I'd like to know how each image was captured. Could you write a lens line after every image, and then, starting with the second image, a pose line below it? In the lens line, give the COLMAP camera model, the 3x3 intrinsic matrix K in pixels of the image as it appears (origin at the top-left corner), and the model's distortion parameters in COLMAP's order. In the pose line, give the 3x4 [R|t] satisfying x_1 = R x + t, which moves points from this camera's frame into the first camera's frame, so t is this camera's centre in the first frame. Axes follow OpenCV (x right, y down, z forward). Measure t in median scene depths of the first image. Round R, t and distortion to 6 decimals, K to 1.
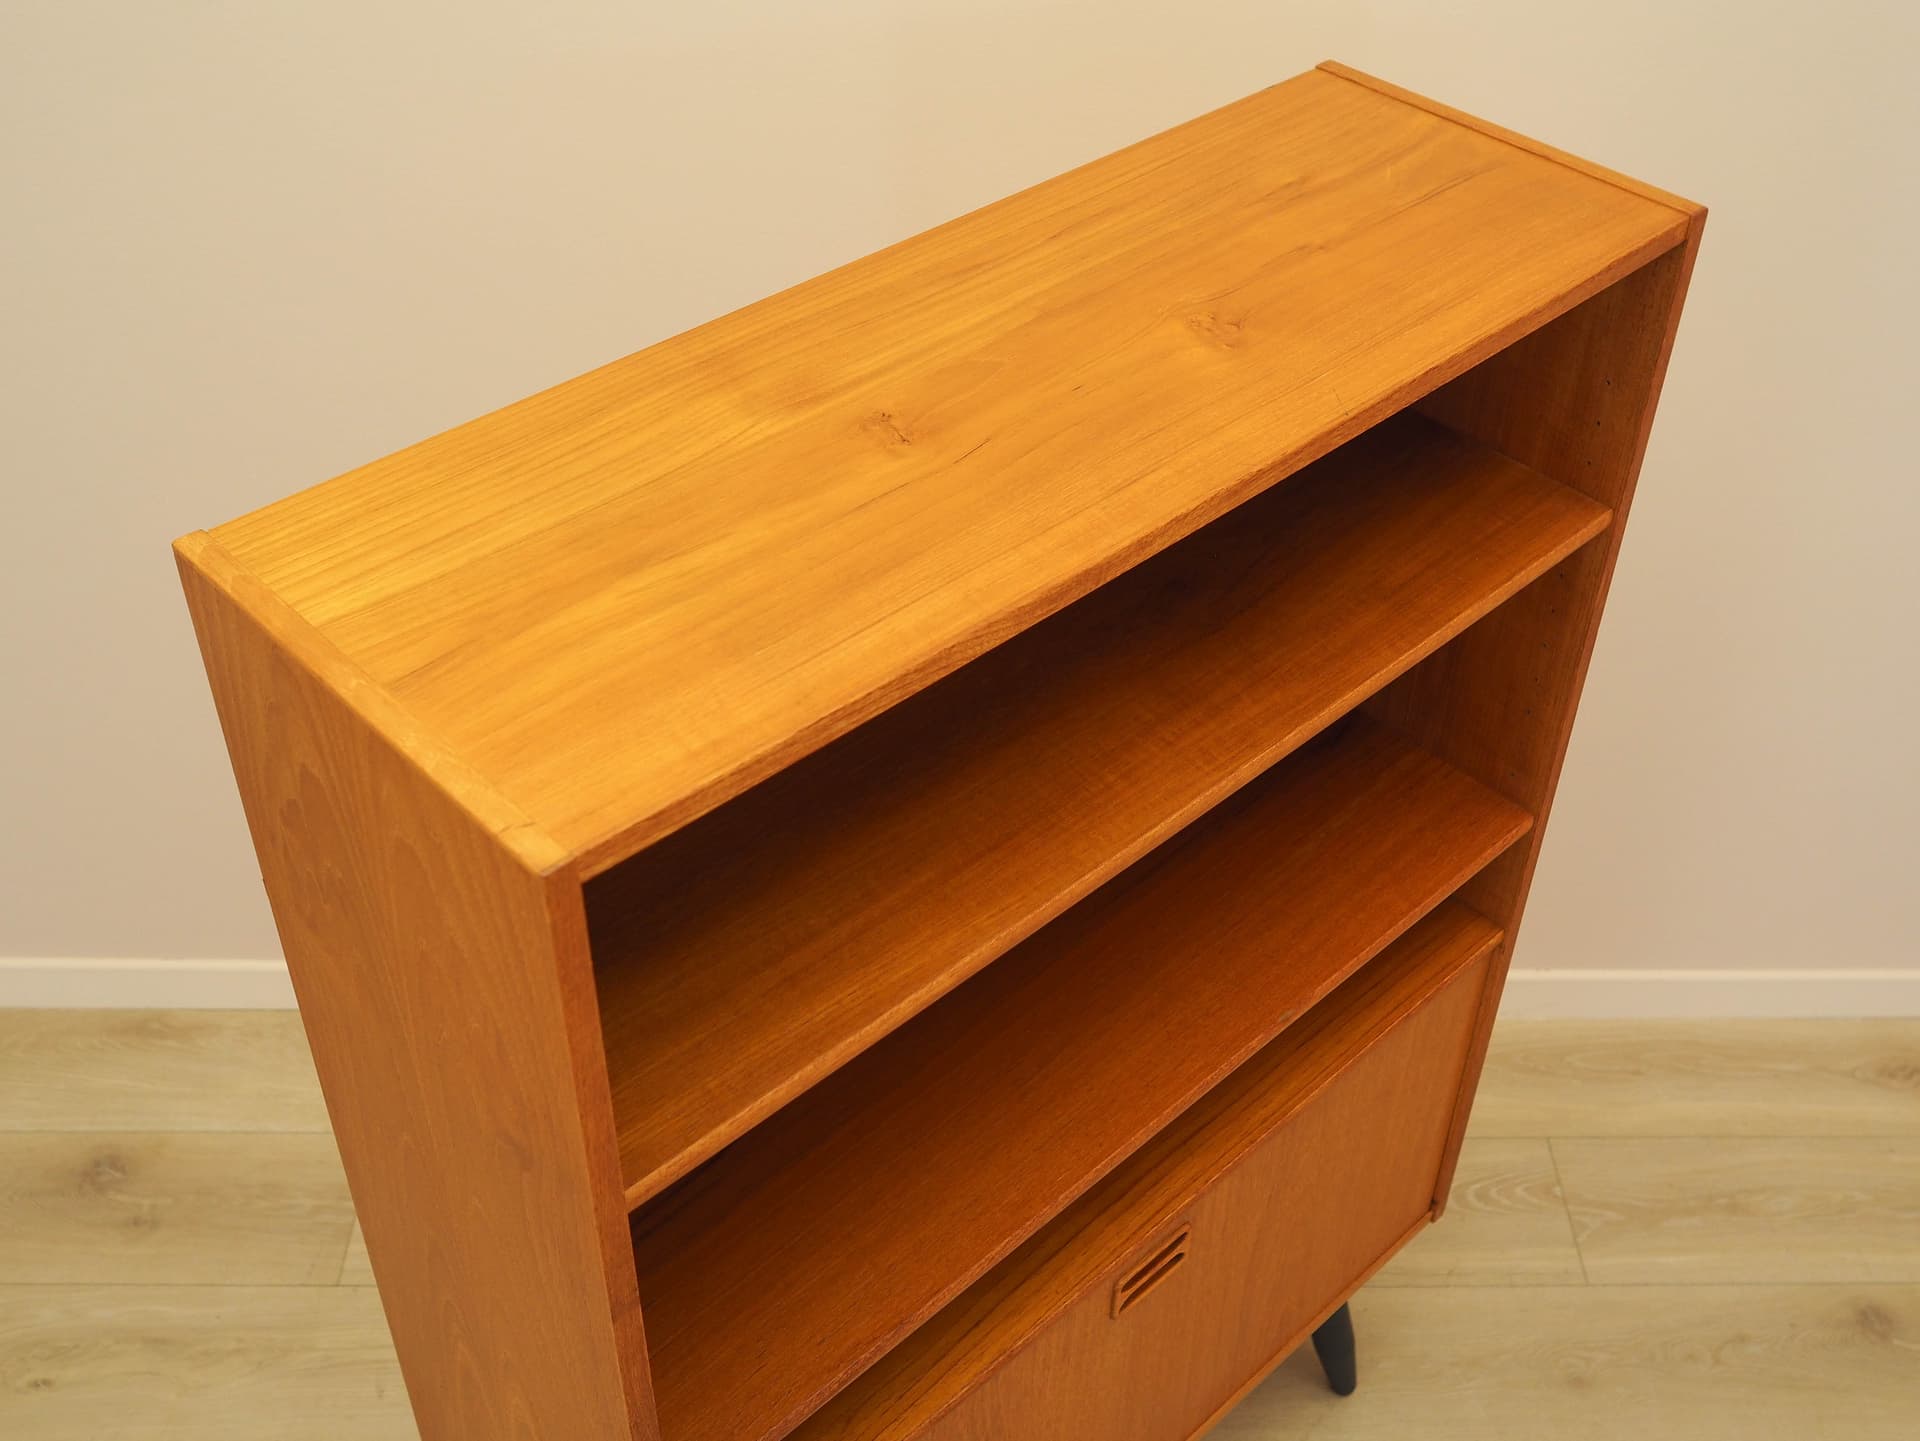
lens RADIAL K [[2038.1, 0, 1013.2], [0, 2038.1, 693.2], [0, 0, 1]] dist [-0.020933, 0.000000]
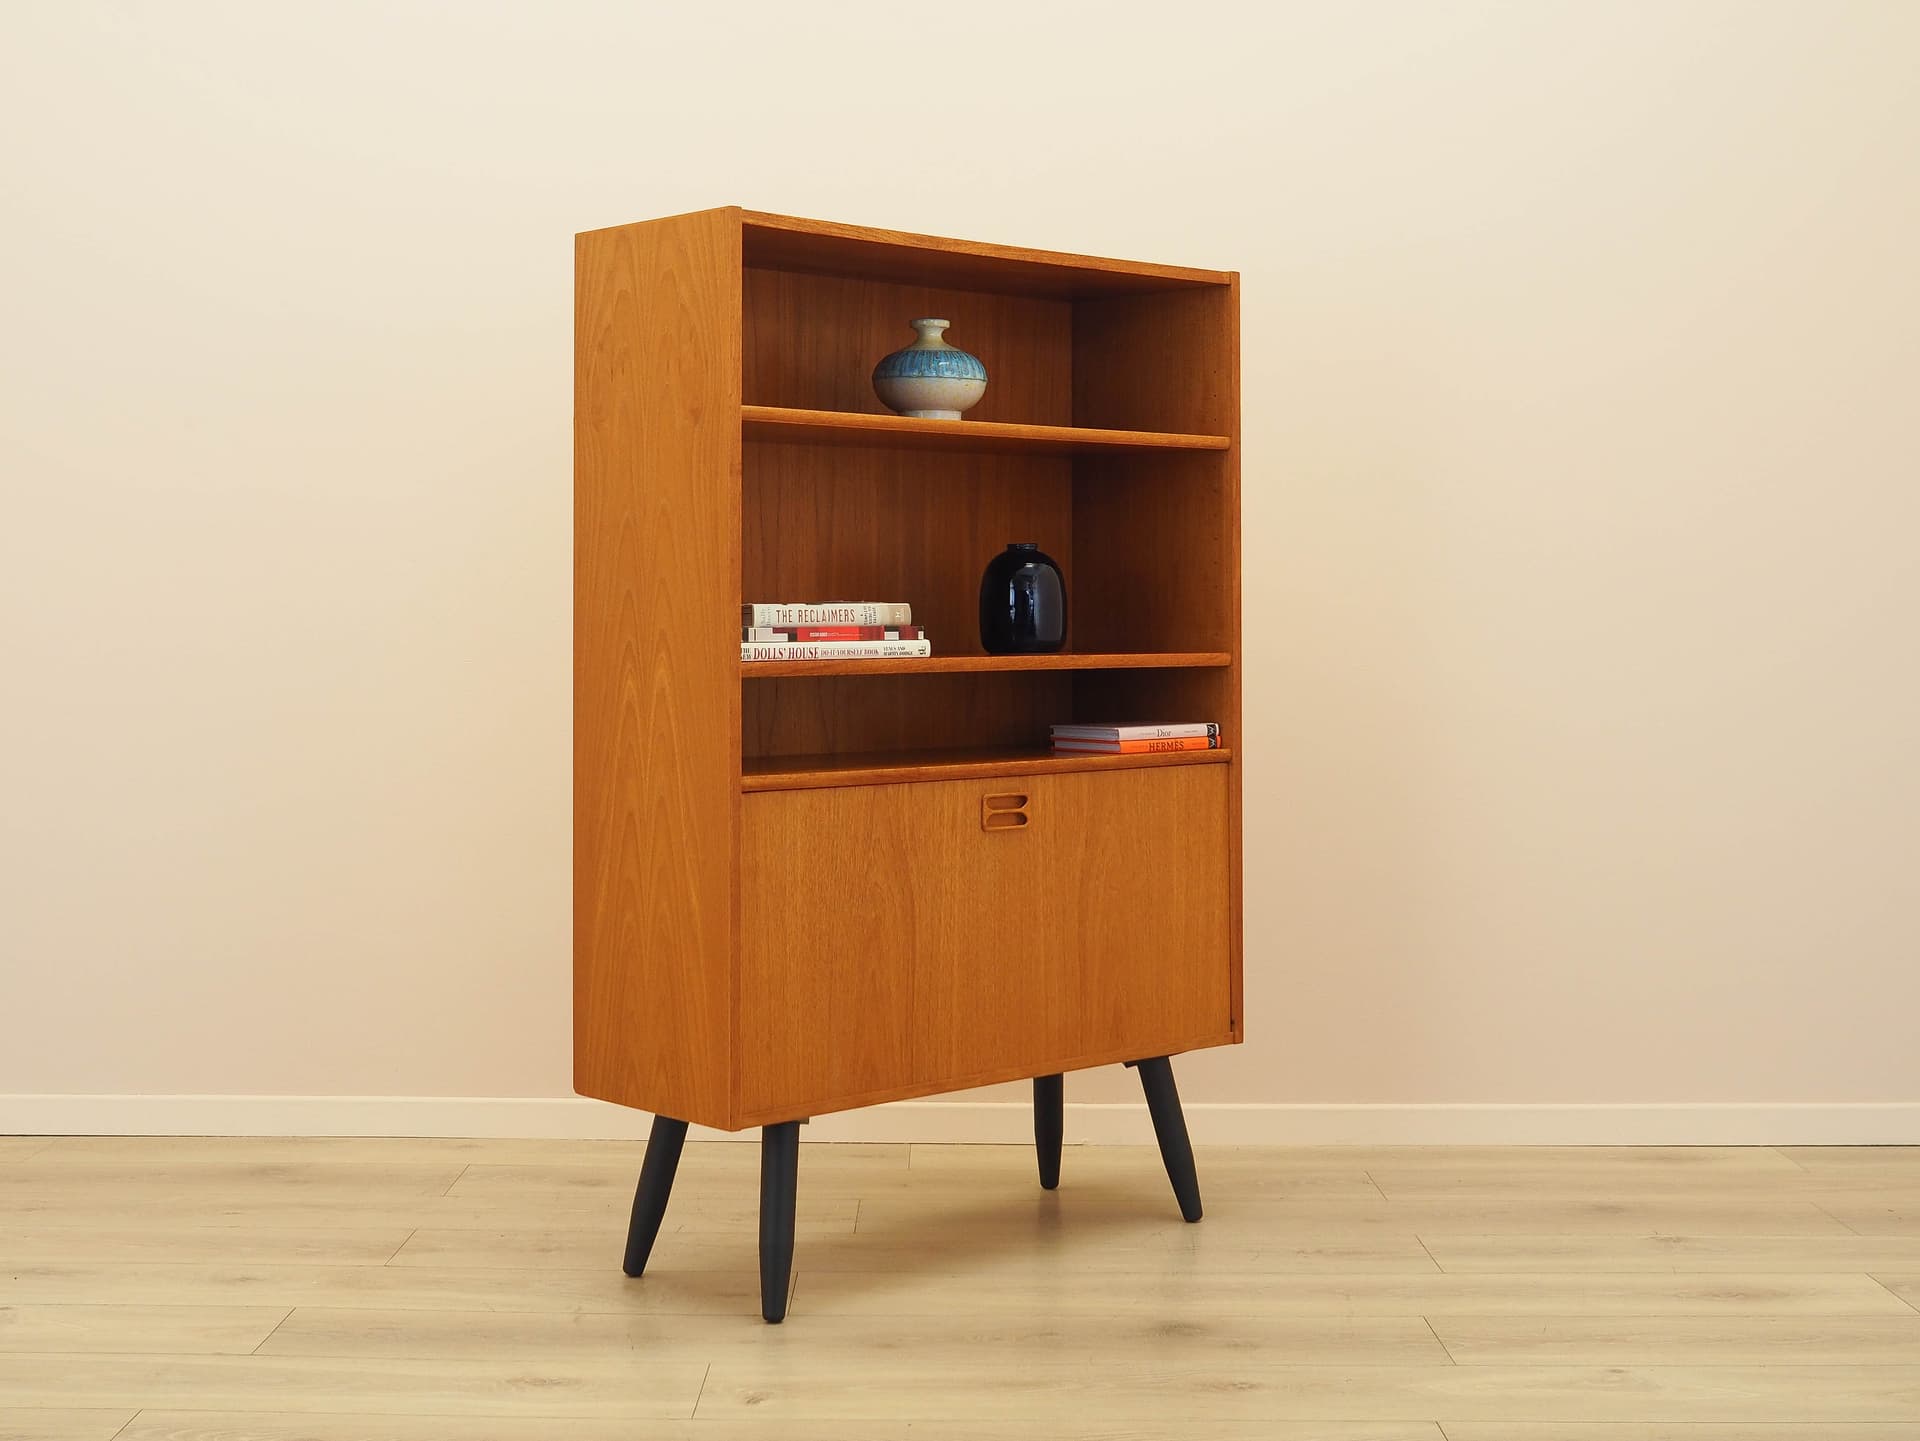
lens RADIAL K [[2686.9, 0, 951.3], [0, 2686.9, 729.7], [0, 0, 1]] dist [0.027291, 0.000000]
pose [[0.999172, -0.032791, -0.024085, 0.068763], [0.011768, 0.799596, -0.600423, 1.376293], [0.038947, 0.599643, 0.799320, -0.728700]]
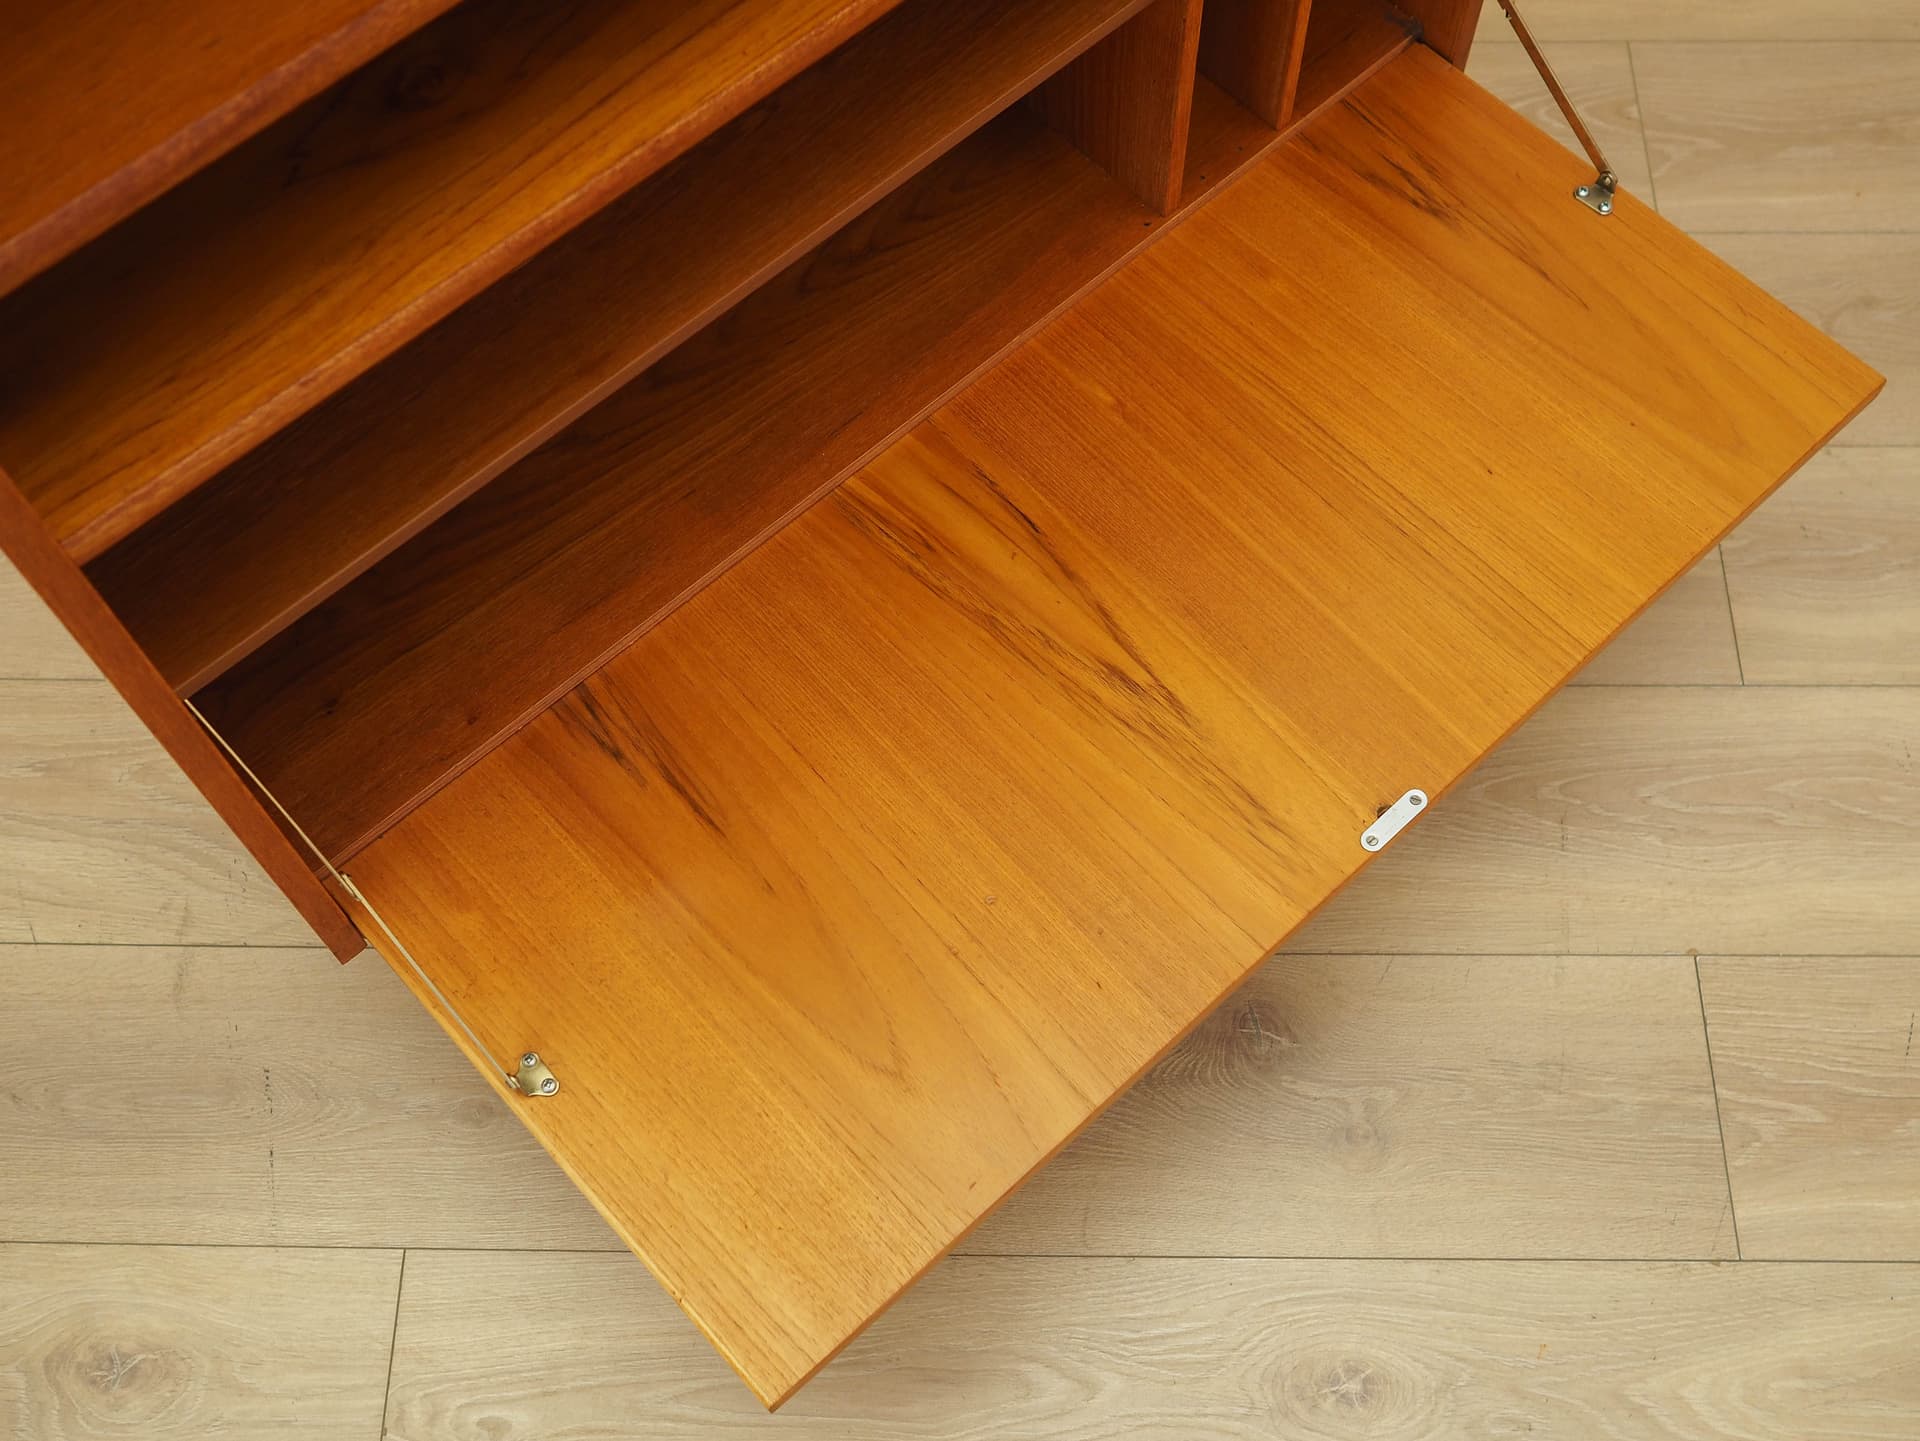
lens RADIAL K [[2063.0, 0, 939.4], [0, 2063.0, 777.2], [0, 0, 1]] dist [-0.027711, 0.000000]
pose [[0.997858, 0.013282, -0.064050, 0.097707], [0.015682, 0.902036, 0.431376, 0.187436], [0.063505, -0.431457, 0.899896, 0.311647]]
